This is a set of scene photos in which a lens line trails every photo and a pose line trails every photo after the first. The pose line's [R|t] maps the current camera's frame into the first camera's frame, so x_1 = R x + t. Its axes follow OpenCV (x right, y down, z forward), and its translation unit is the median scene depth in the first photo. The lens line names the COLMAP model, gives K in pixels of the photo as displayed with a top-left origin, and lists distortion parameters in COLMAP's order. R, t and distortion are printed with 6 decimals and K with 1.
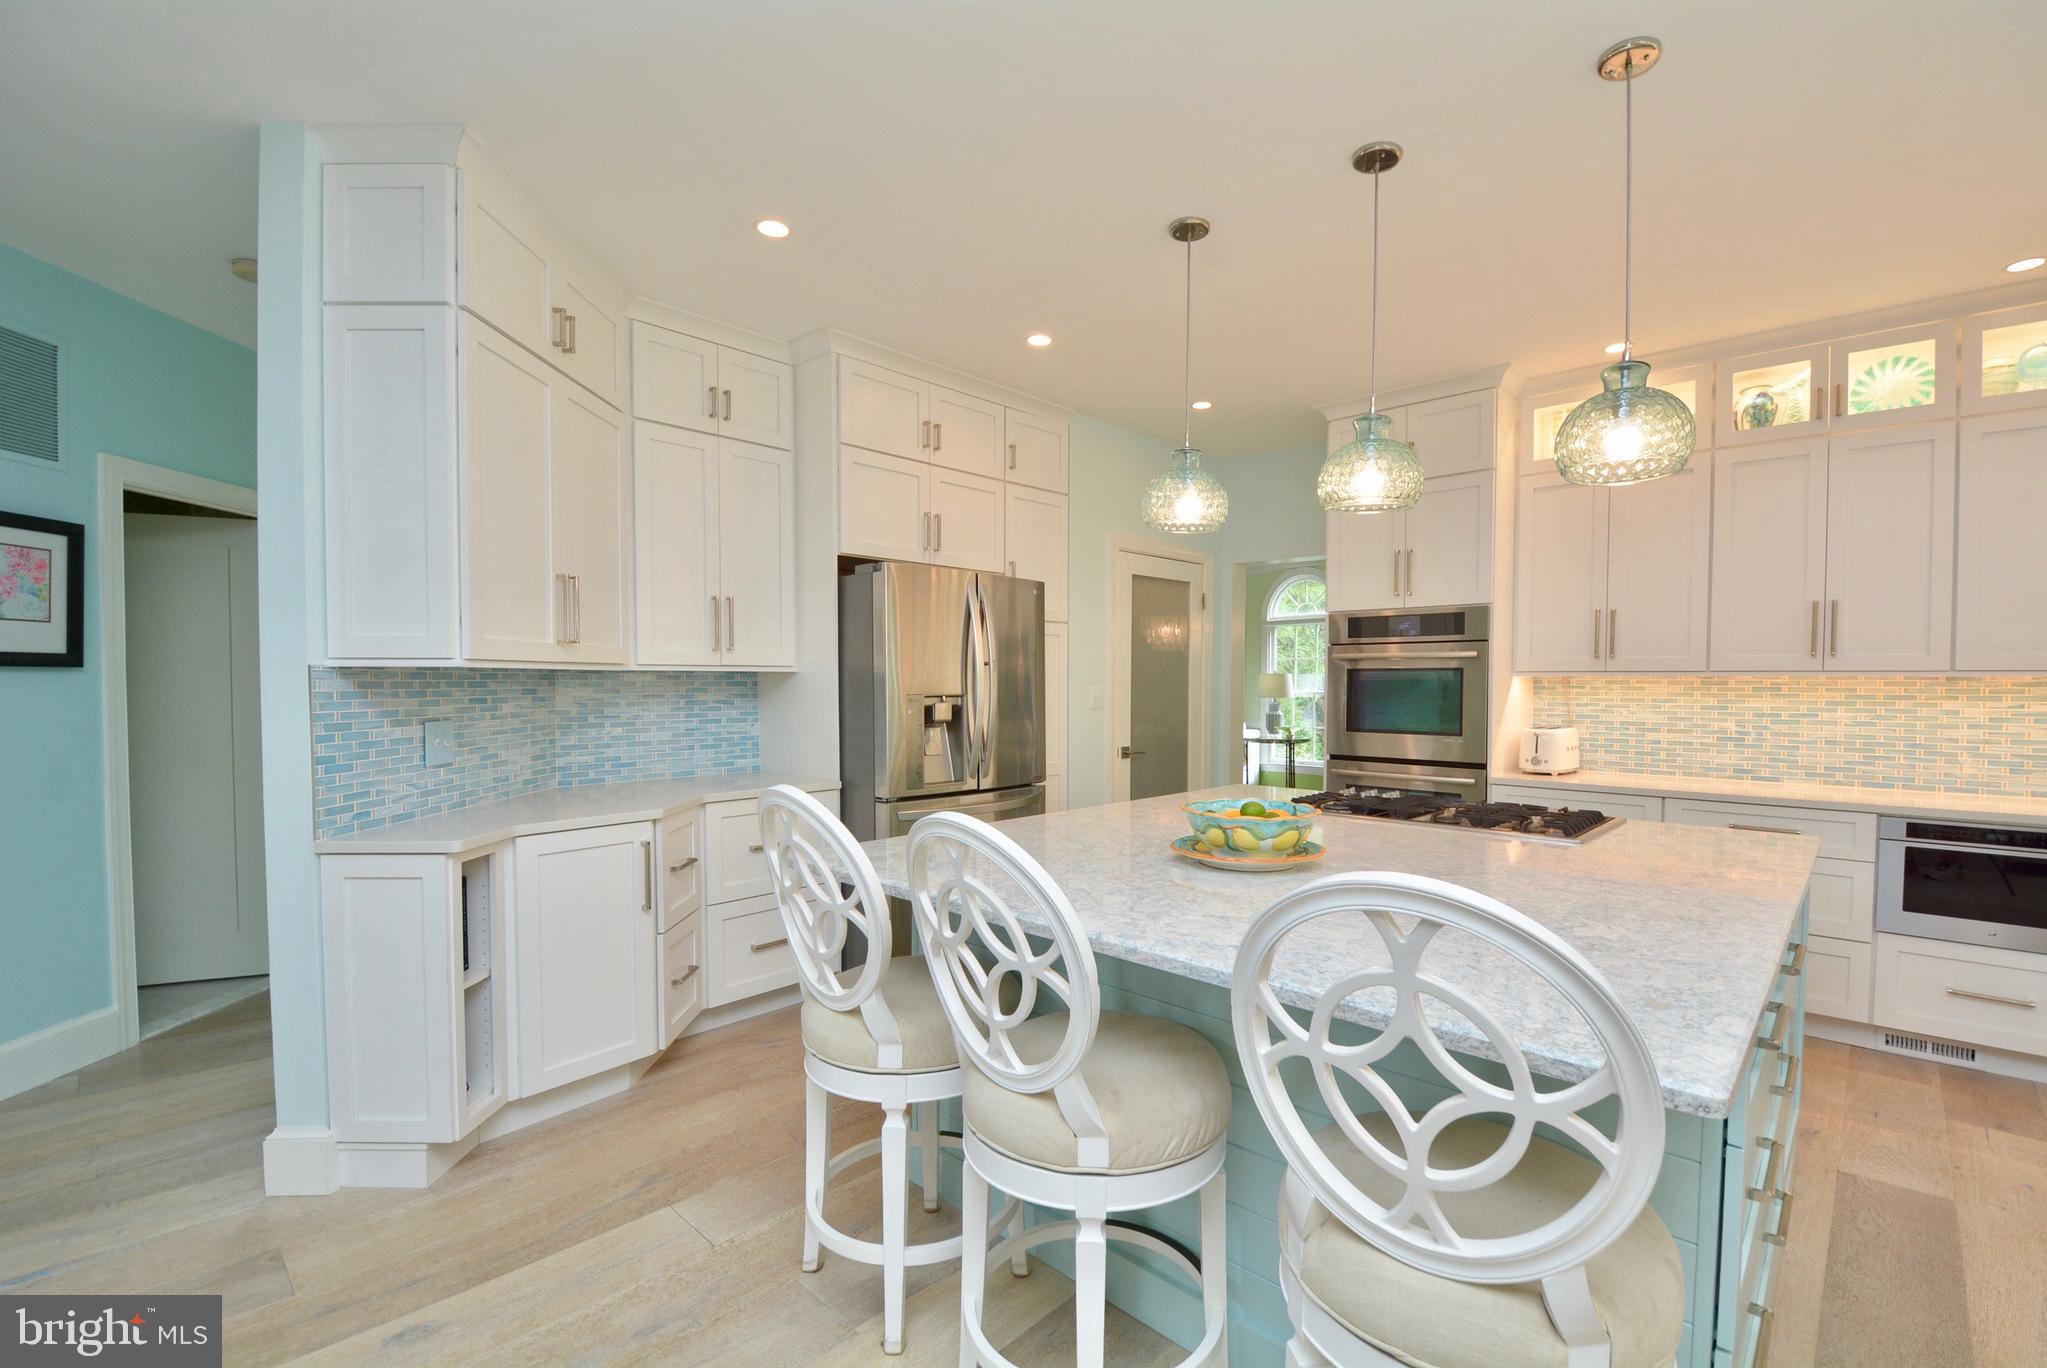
lens RADIAL K [[889.3, 0, 1054.8], [0, 889.3, 708.0], [0, 0, 1]] dist [0.010602, -0.019894]
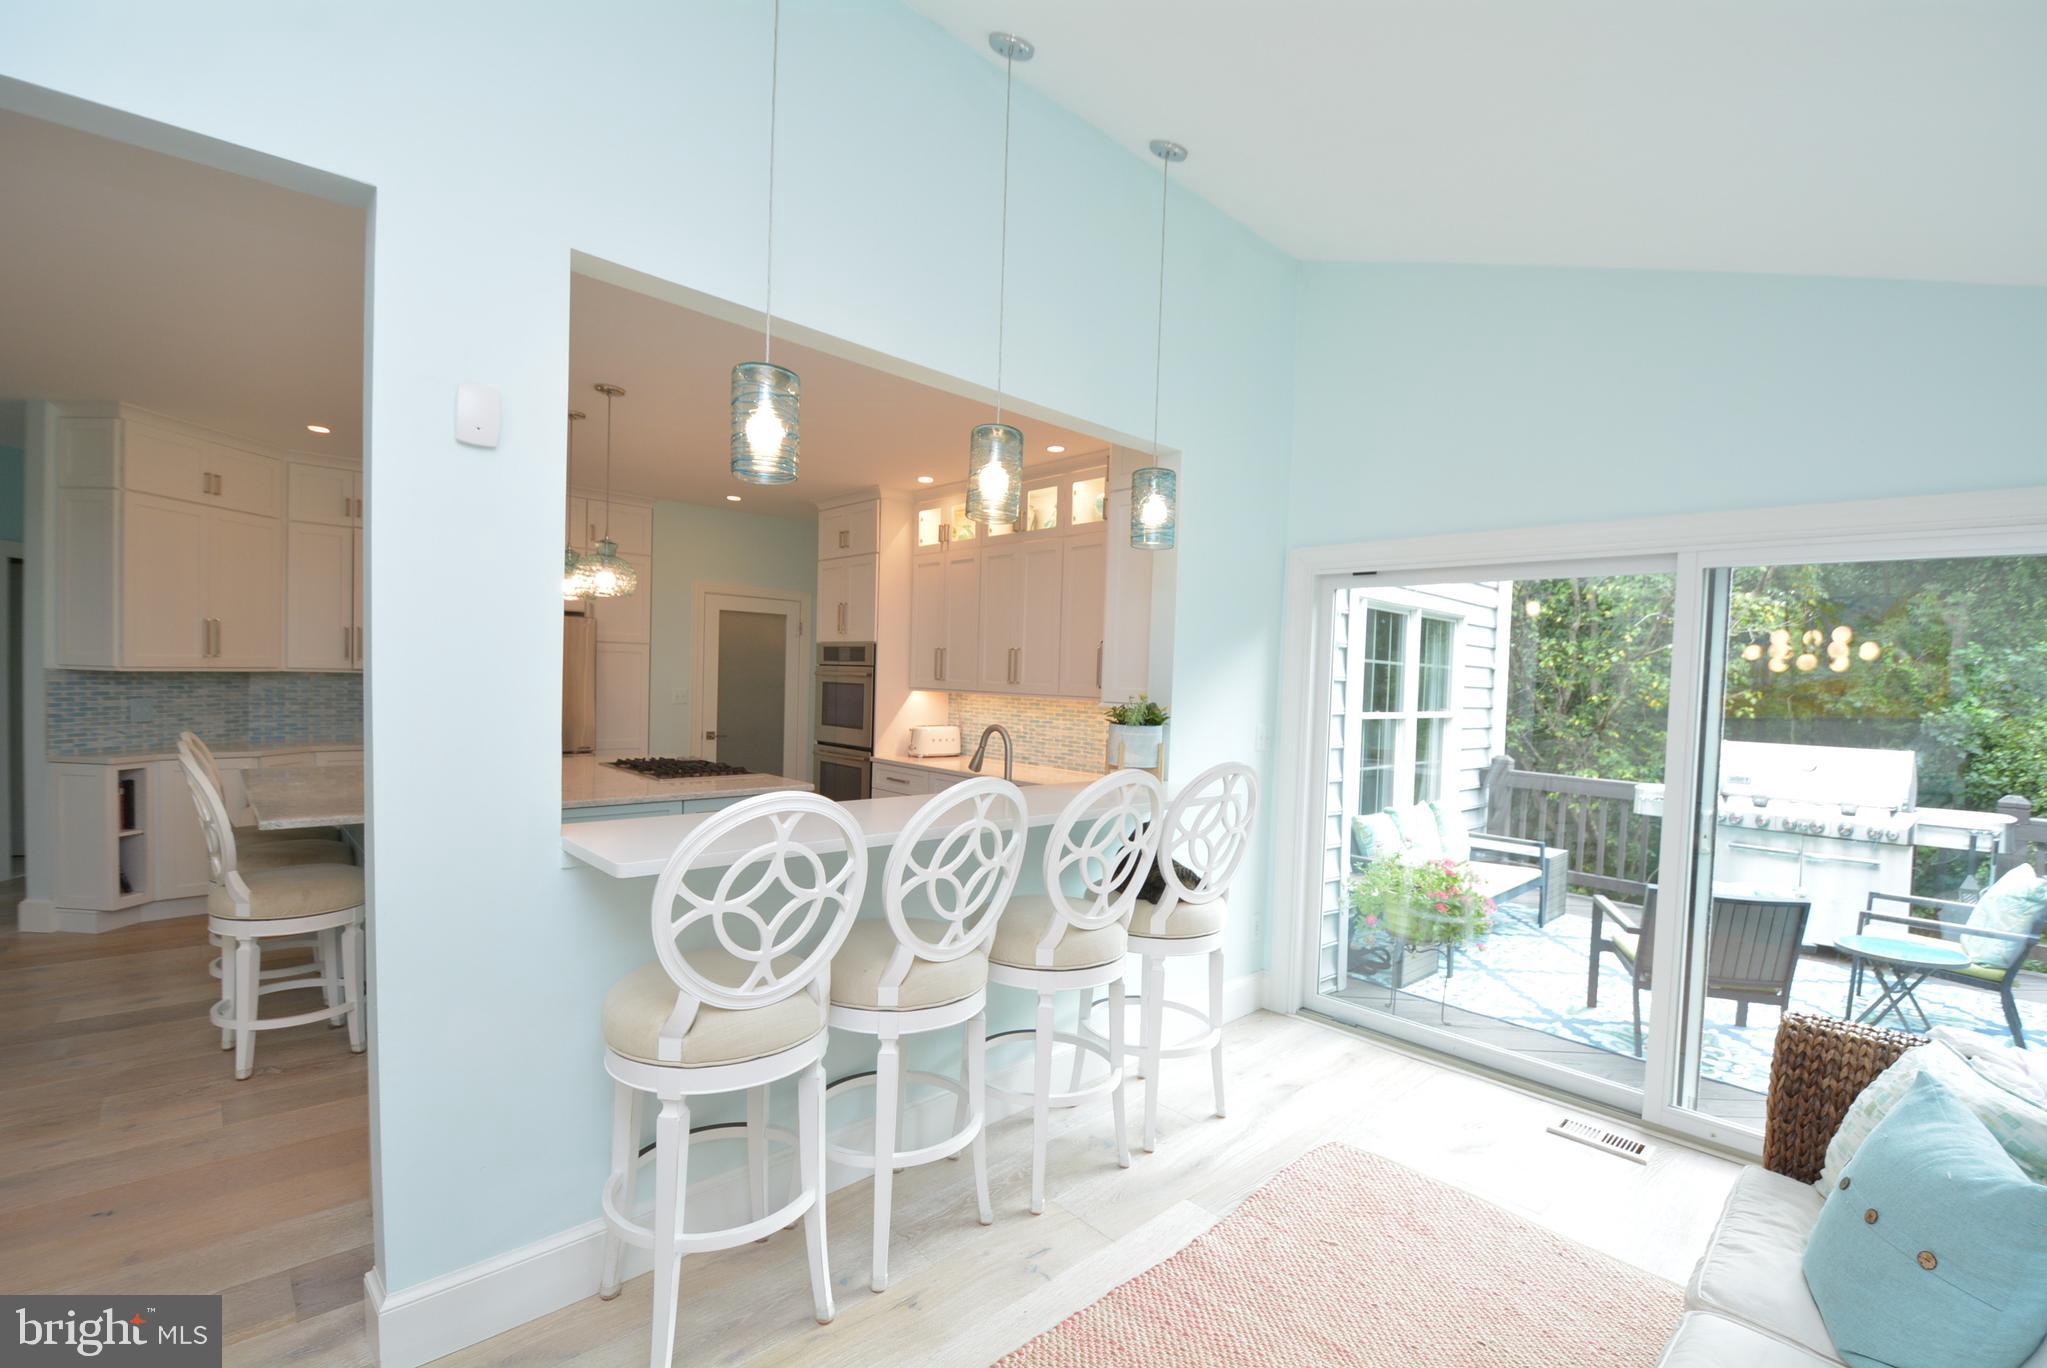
lens RADIAL K [[889.3, 0, 1054.8], [0, 889.3, 708.0], [0, 0, 1]] dist [0.010602, -0.019894]
pose [[0.998143, 0.031357, -0.052215, 1.042346], [-0.031150, 0.999503, 0.004787, -0.025961], [0.052340, -0.003152, 0.998624, -0.575607]]
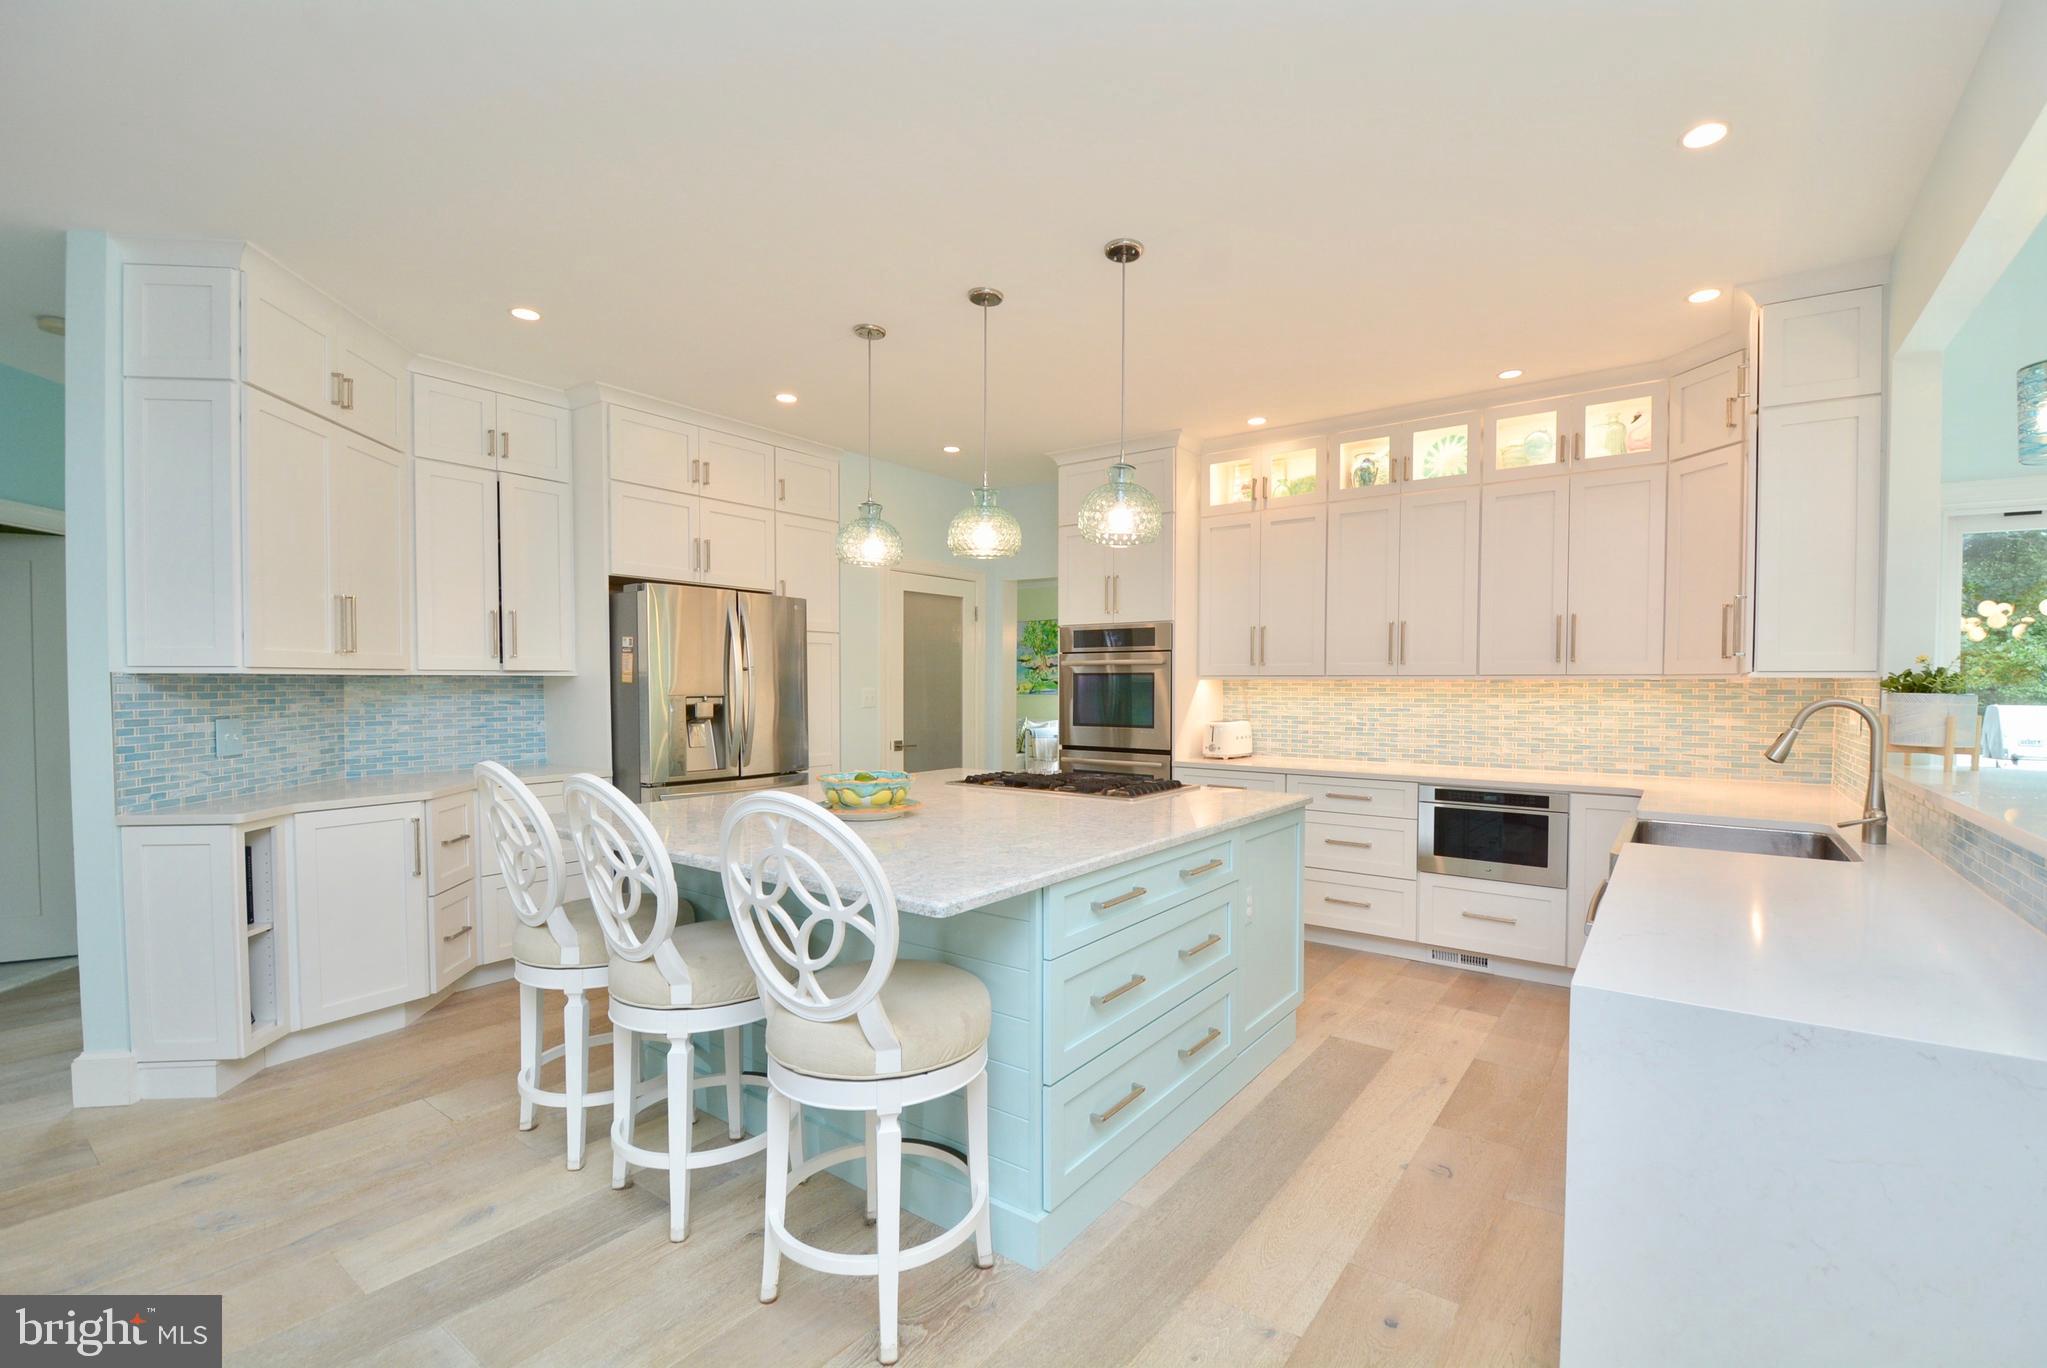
lens RADIAL K [[886.6, 0, 1051.1], [0, 886.6, 707.5], [0, 0, 1]] dist [0.006312, -0.018326]
pose [[0.992257, -0.004237, 0.124131, 0.201389], [0.004571, 0.999987, -0.002400, 0.006402], [-0.124119, 0.002949, 0.992263, -0.239675]]
